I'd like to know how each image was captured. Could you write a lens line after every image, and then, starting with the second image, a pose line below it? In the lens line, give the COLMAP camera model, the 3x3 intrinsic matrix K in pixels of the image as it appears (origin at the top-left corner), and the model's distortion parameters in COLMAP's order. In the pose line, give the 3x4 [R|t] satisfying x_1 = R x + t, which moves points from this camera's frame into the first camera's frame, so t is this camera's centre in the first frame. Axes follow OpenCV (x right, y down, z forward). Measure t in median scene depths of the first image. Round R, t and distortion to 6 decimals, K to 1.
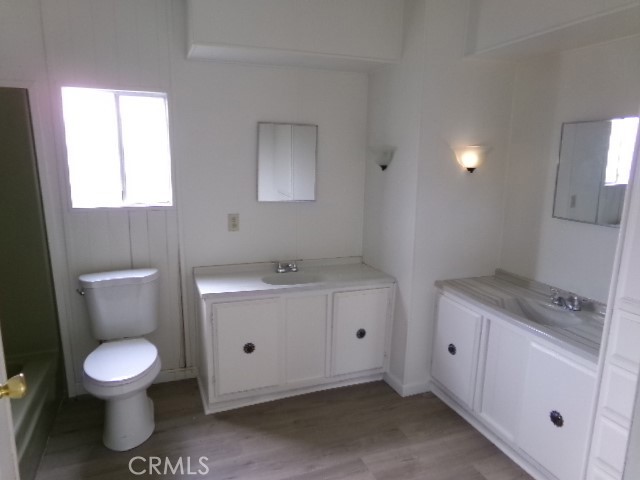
lens RADIAL K [[436.6, 0, 320.6], [0, 436.6, 241.4], [0, 0, 1]] dist [-0.087439, 0.119462]
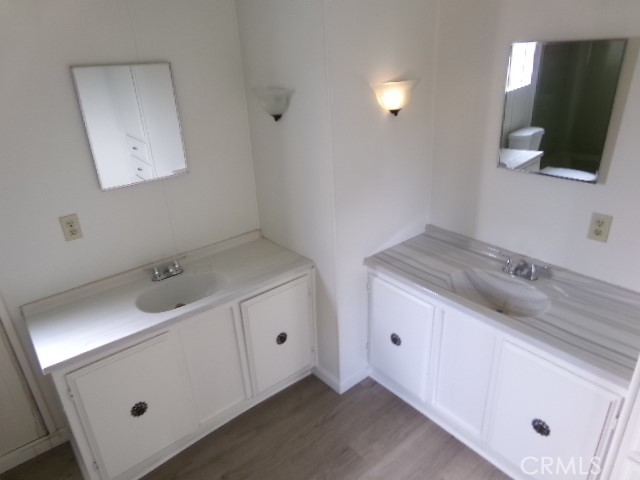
lens RADIAL K [[436.6, 0, 320.6], [0, 436.6, 241.4], [0, 0, 1]] dist [-0.087439, 0.119462]
pose [[0.945969, -0.189268, 0.263286, -0.015035], [0.124891, 0.961997, 0.242825, -0.143911], [-0.299240, -0.196823, 0.933658, 0.281558]]
